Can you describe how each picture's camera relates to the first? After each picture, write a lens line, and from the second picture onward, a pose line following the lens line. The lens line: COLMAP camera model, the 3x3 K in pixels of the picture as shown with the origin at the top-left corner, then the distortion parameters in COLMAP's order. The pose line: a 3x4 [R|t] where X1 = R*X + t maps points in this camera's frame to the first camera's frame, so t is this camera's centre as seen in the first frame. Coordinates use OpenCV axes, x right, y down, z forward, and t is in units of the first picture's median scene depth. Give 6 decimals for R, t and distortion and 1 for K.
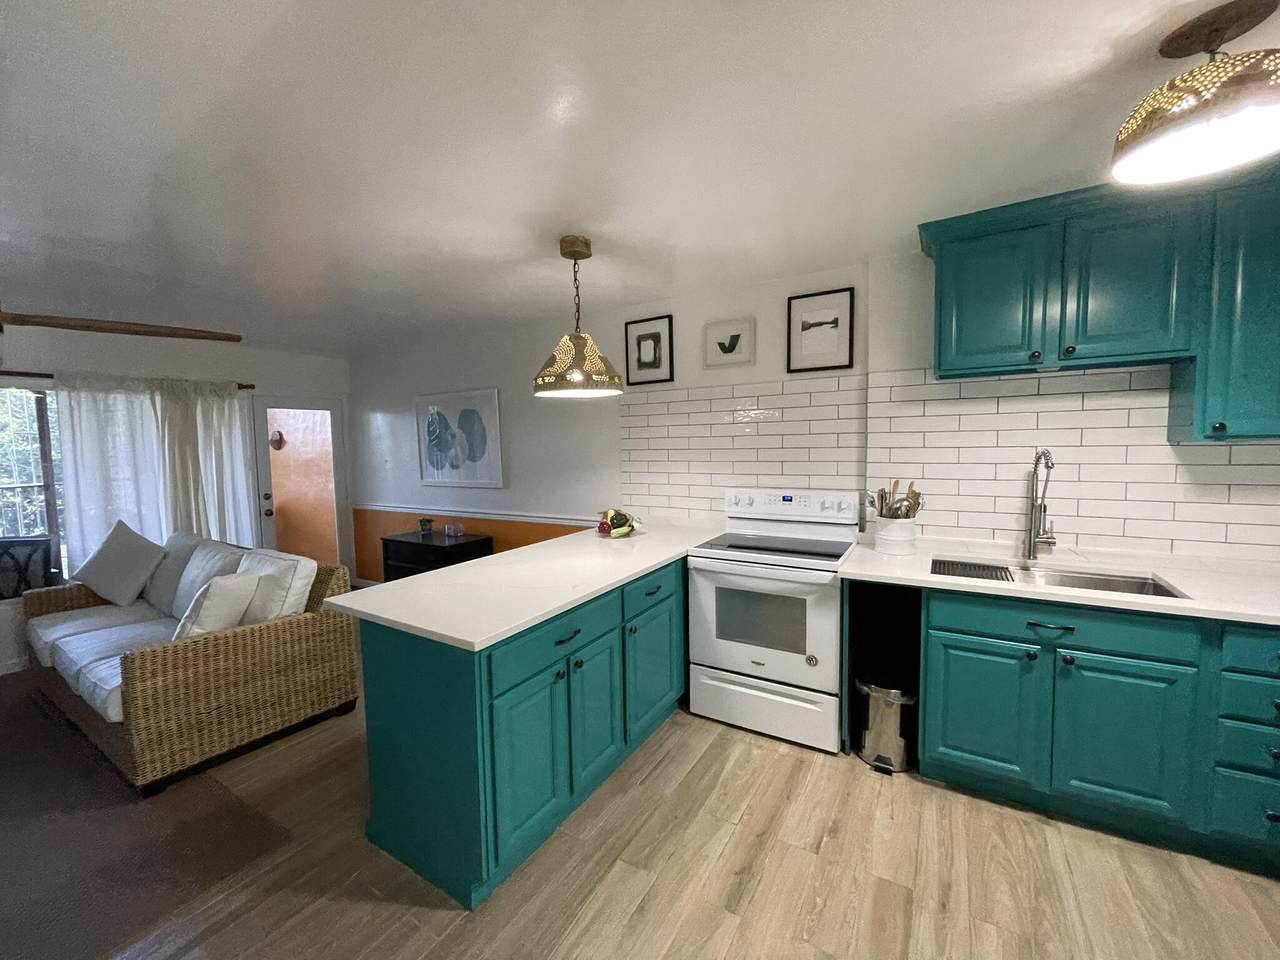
lens RADIAL K [[519.9, 0, 637.0], [0, 519.9, 479.2], [0, 0, 1]] dist [-0.001250, -0.000103]
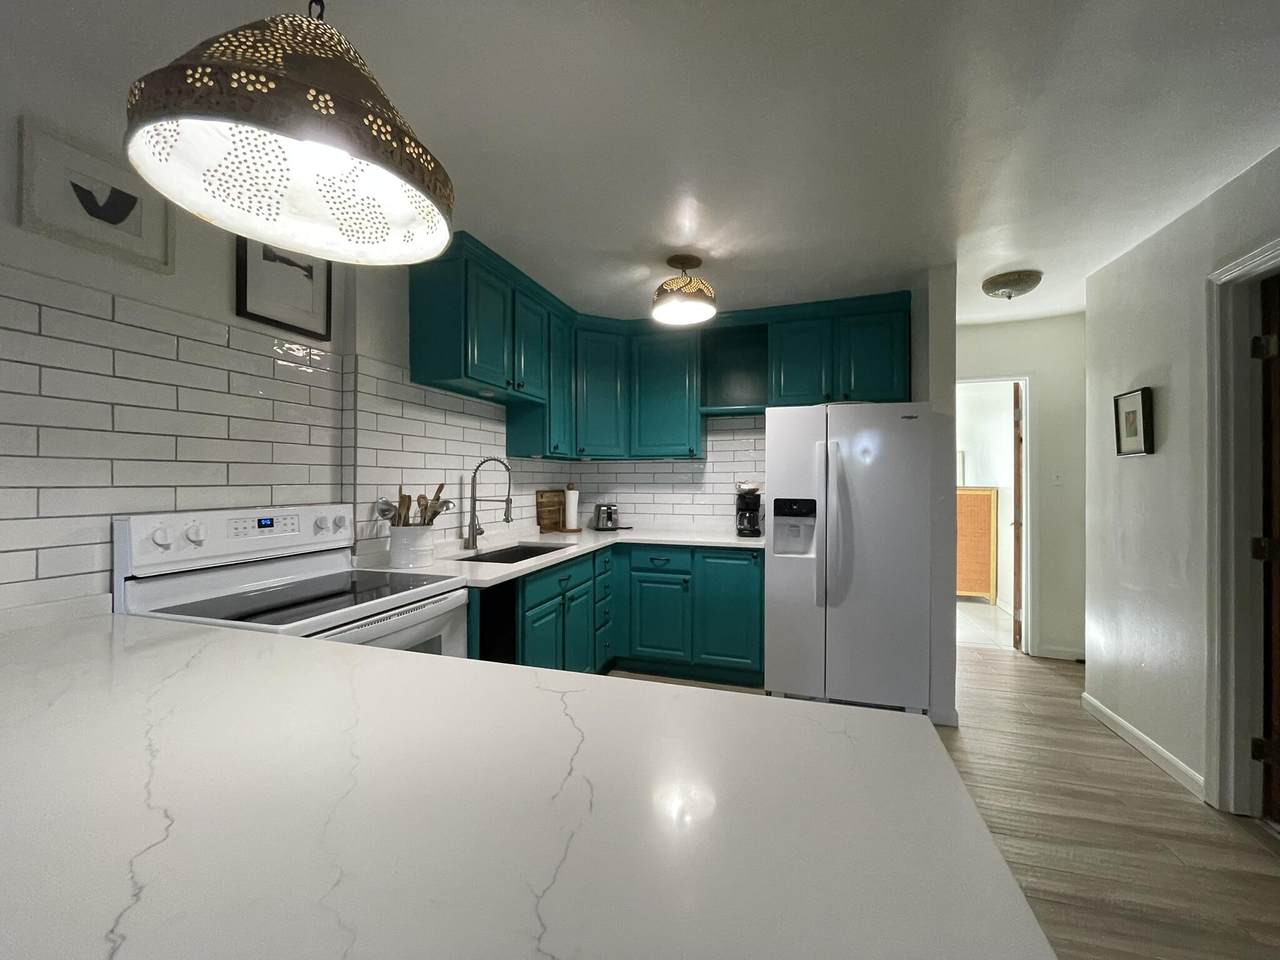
lens RADIAL K [[515.6, 0, 636.5], [0, 515.6, 479.5], [0, 0, 1]] dist [-0.001598, -0.000221]
pose [[-0.228974, 0.022488, 0.973173, -0.465345], [0.078080, 0.996936, -0.004666, 0.028375], [-0.970296, 0.074917, -0.230028, 0.847990]]
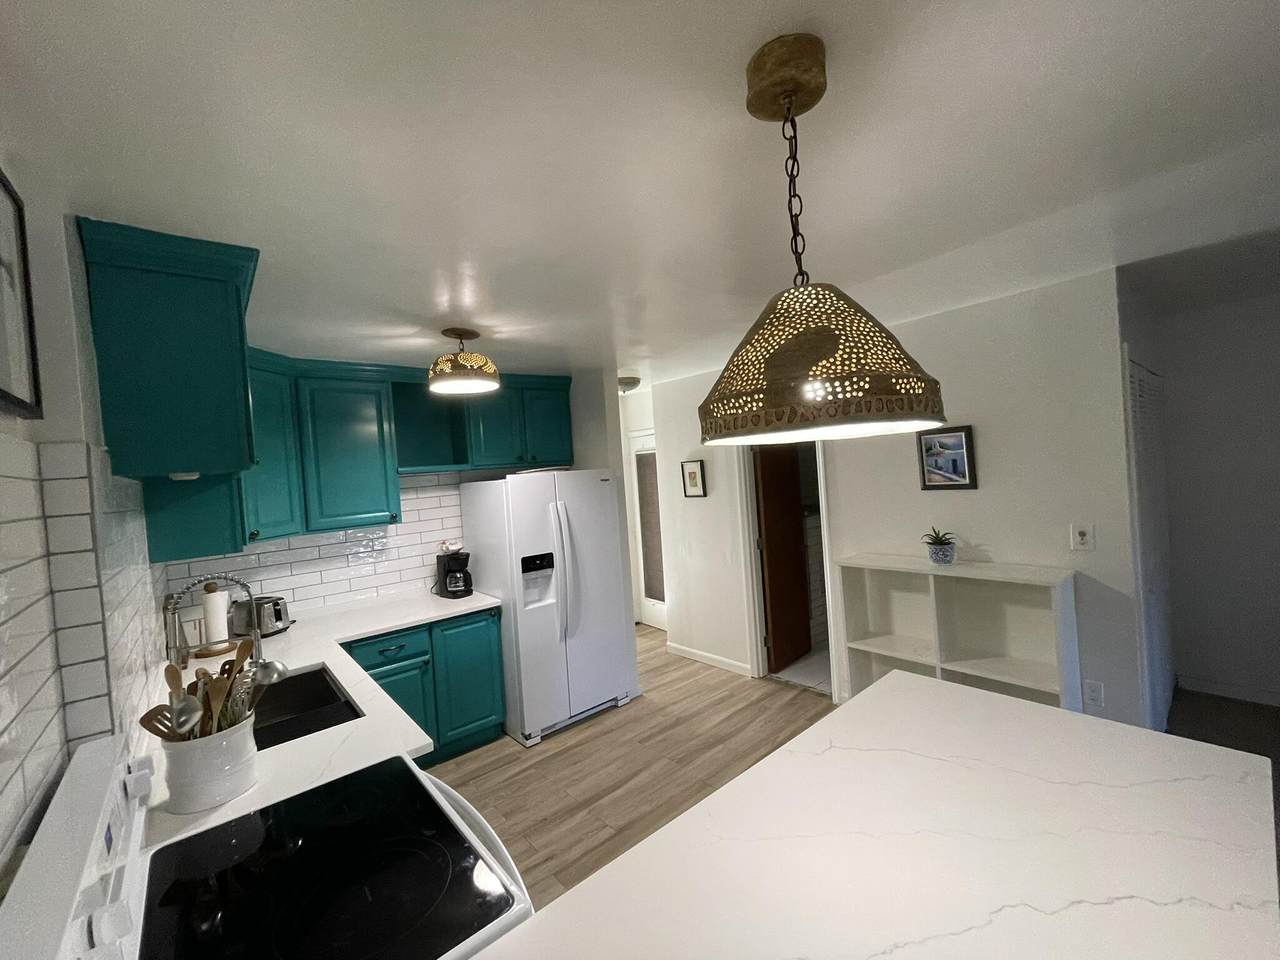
lens RADIAL K [[519.9, 0, 637.0], [0, 519.9, 479.2], [0, 0, 1]] dist [-0.001250, -0.000103]
pose [[-0.943372, 0.082479, 0.321319, -0.105691], [0.115018, 0.989839, 0.083605, -0.174457], [-0.311159, 0.115828, -0.943273, 1.376715]]
